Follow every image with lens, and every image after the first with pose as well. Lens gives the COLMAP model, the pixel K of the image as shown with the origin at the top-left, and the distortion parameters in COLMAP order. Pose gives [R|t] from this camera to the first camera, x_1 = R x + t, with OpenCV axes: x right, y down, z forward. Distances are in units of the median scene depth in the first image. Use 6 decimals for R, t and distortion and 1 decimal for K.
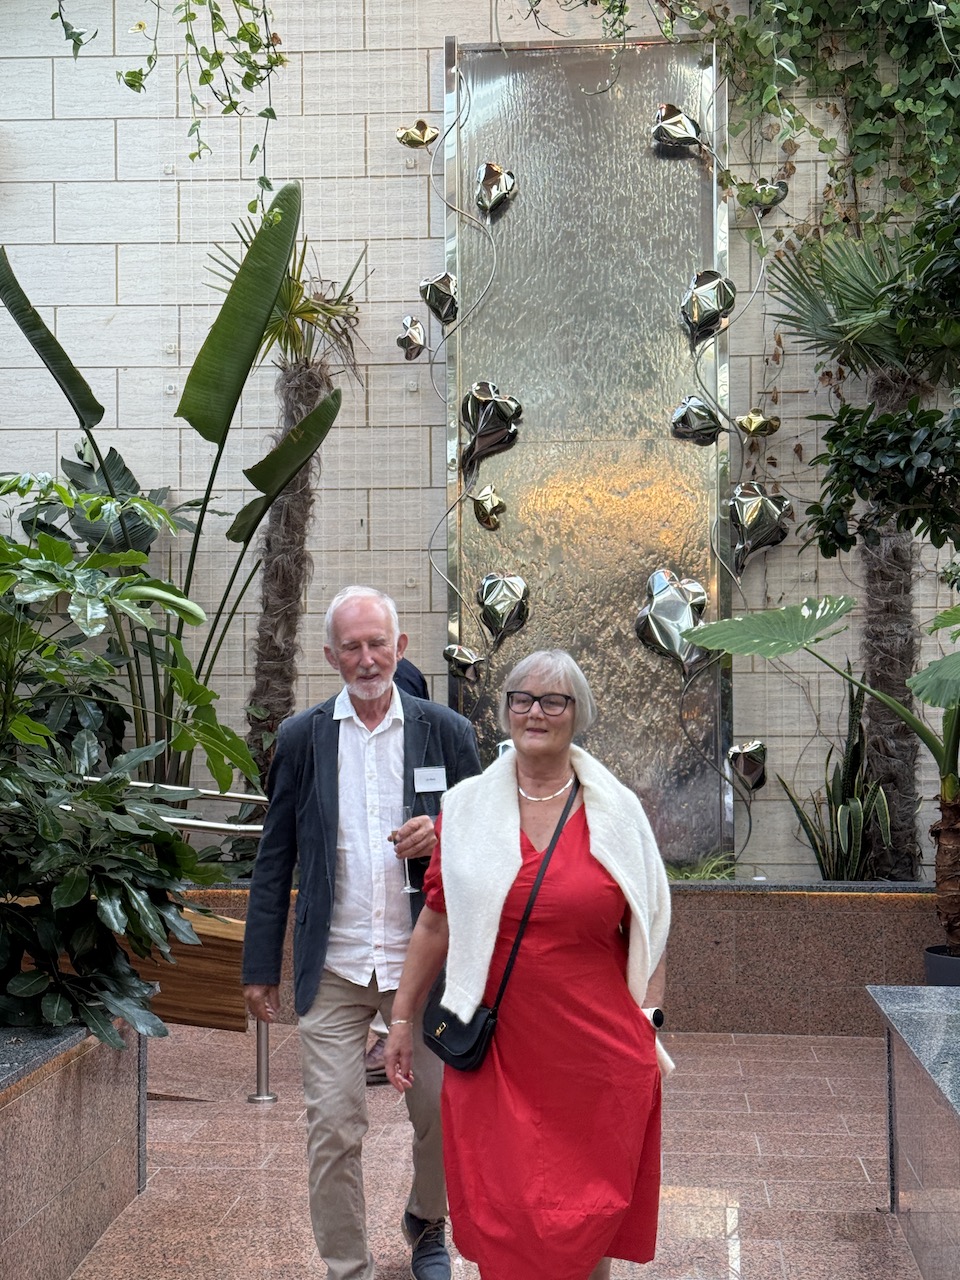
lens RADIAL K [[2025.6, 0, 480.9], [0, 2025.6, 639.8], [0, 0, 1]] dist [0.130411, 0.000000]
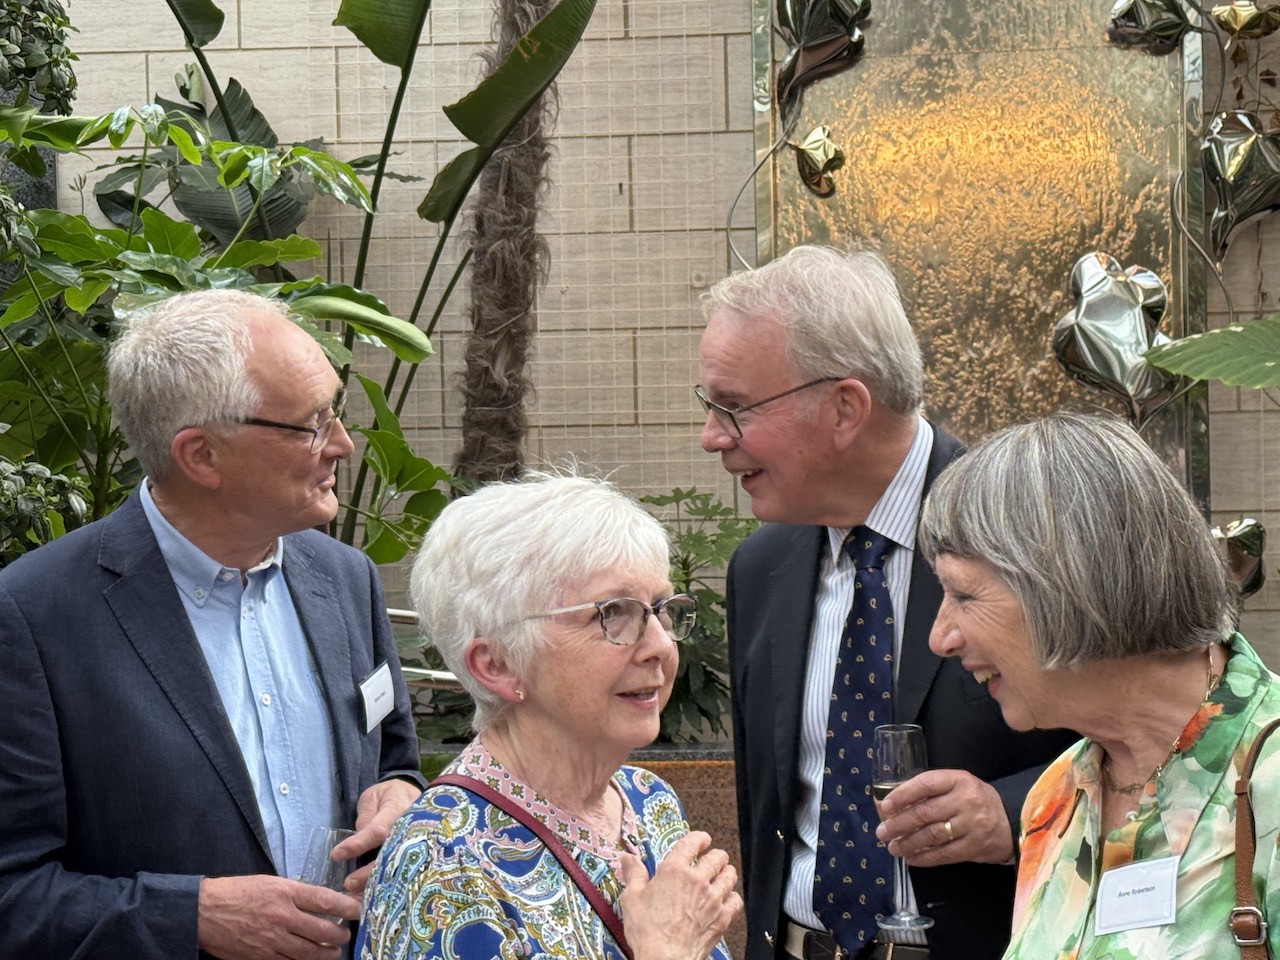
lens RADIAL K [[2827.8, 0, 633.2], [0, 2827.8, 474.9], [0, 0, 1]] dist [0.148636, 0.000000]
pose [[0.999450, -0.015073, -0.029548, -0.030992], [0.016264, 0.999048, 0.040473, -0.003489], [0.028910, -0.040931, 0.998744, 0.103040]]
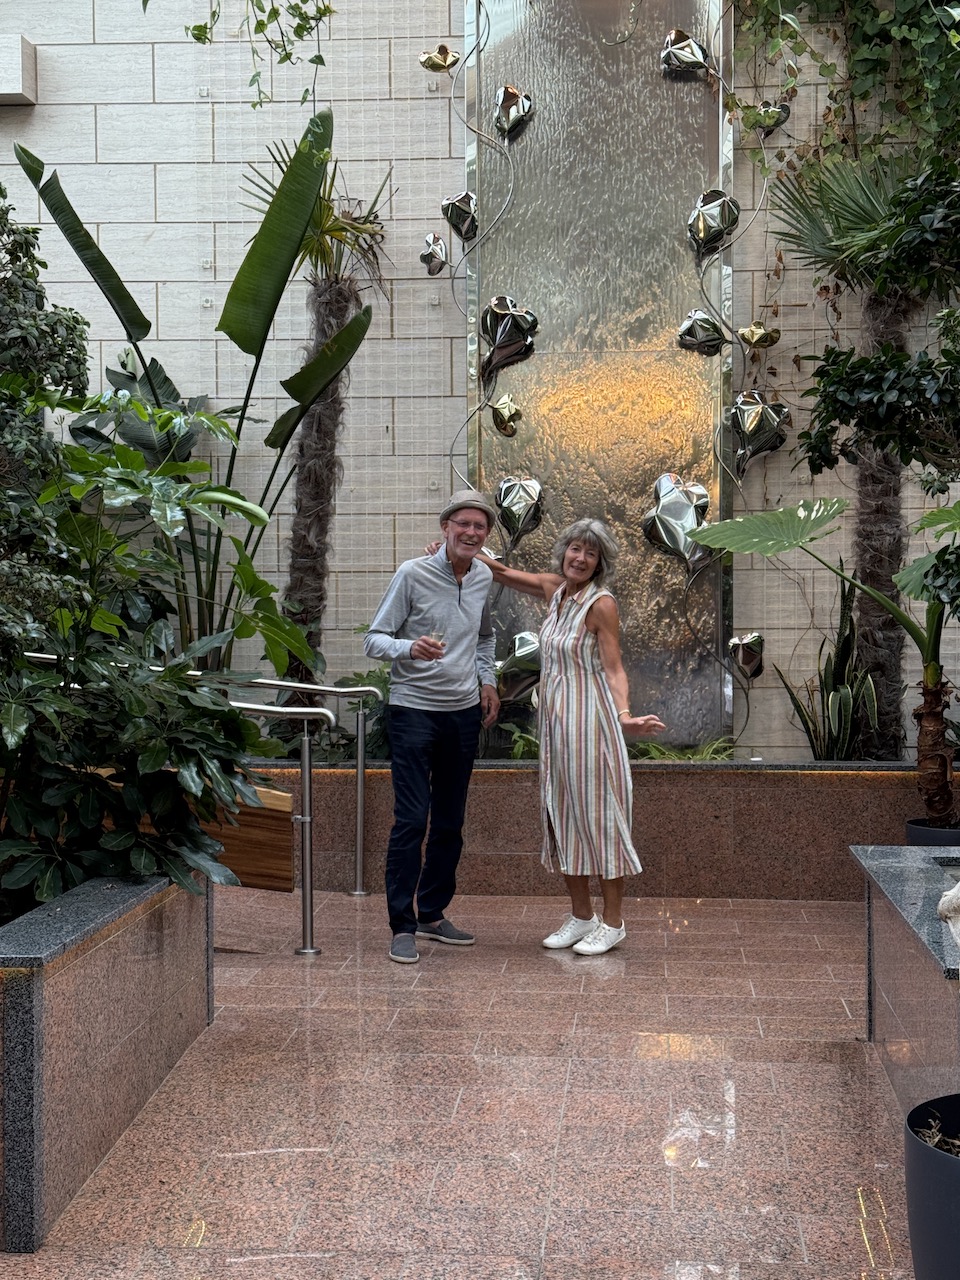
lens RADIAL K [[2025.6, 0, 473.2], [0, 2025.6, 652.3], [0, 0, 1]] dist [0.130411, 0.000000]
pose [[0.999996, 0.000534, -0.002838, -0.010867], [-0.000374, 0.998412, 0.056338, -0.000703], [0.002864, -0.056337, 0.998408, -0.077921]]
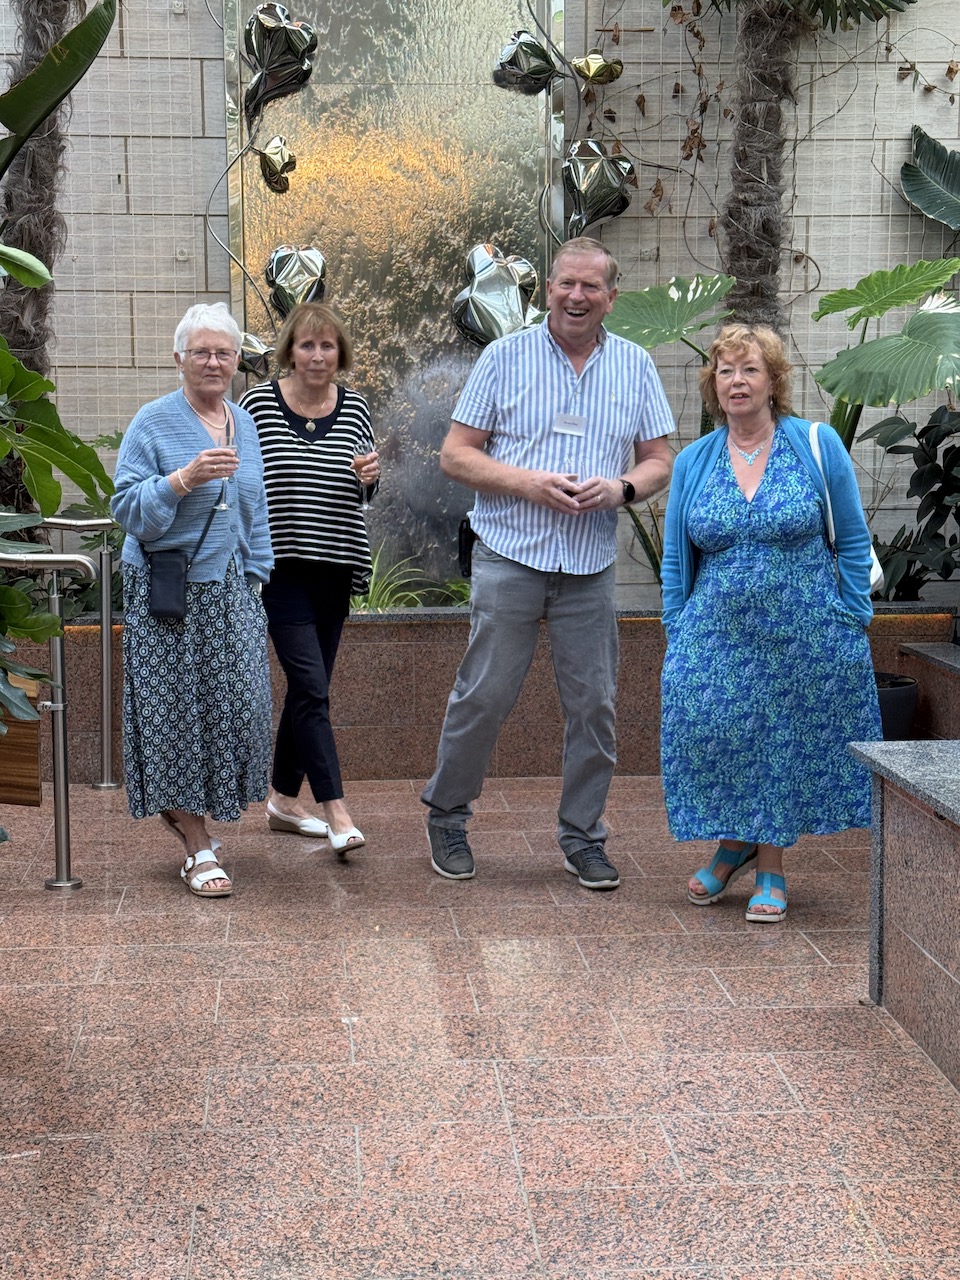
lens RADIAL K [[2025.6, 0, 474.2], [0, 2025.6, 627.3], [0, 0, 1]] dist [0.130411, 0.000000]
pose [[0.984555, -0.018539, 0.174094, -0.067834], [-0.006051, 0.990181, 0.139664, 0.005576], [-0.174974, -0.138560, 0.974775, 0.148558]]
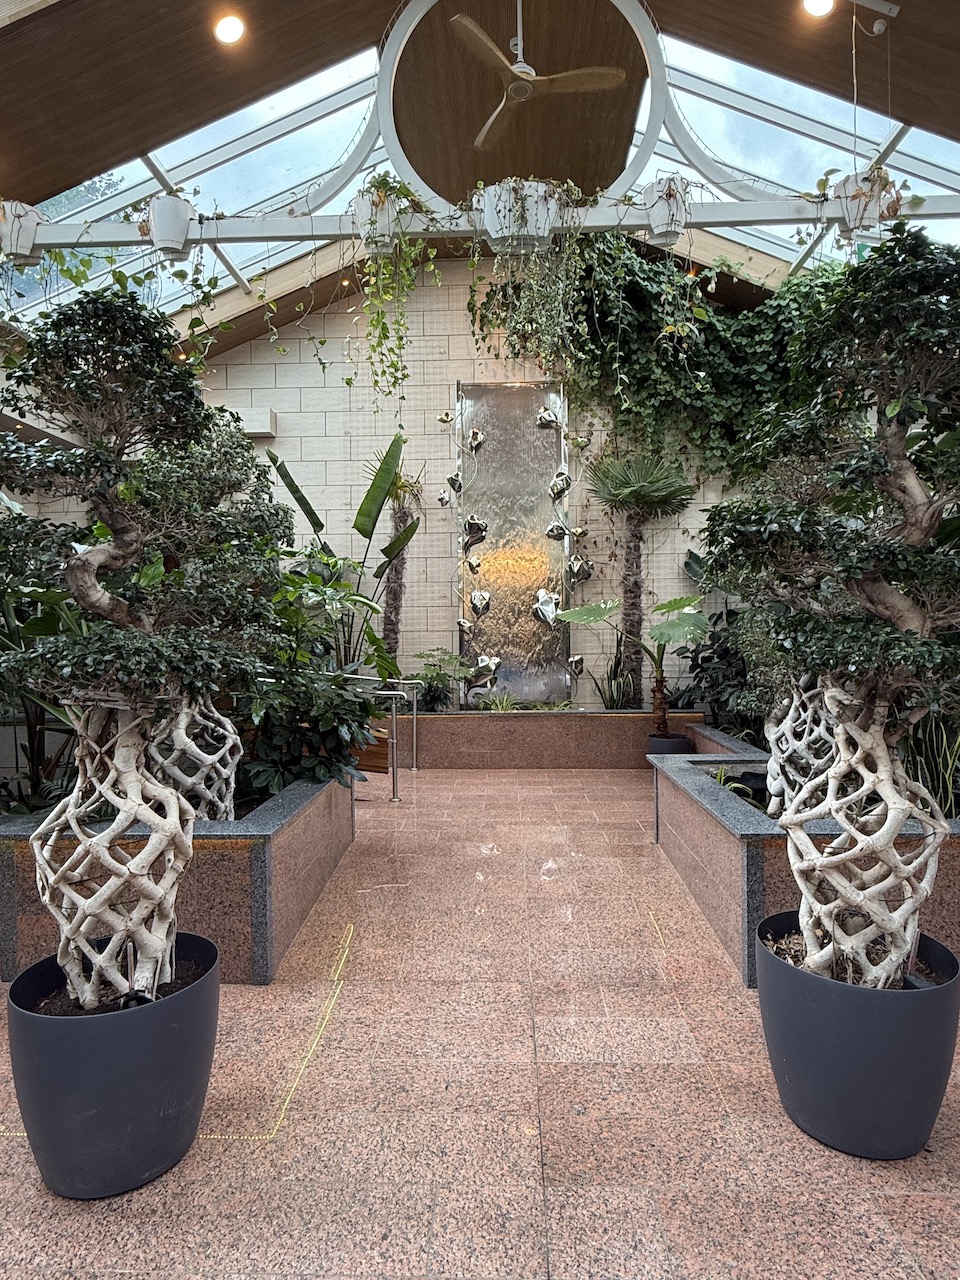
lens RADIAL K [[733.7, 0, 484.3], [0, 733.7, 644.1], [0, 0, 1]] dist [-0.005025, 0.000341]
pose [[0.998324, -0.006455, 0.057512, -0.038385], [0.004418, 0.999361, 0.035482, 0.001159], [-0.057704, -0.035168, 0.997714, 0.080746]]
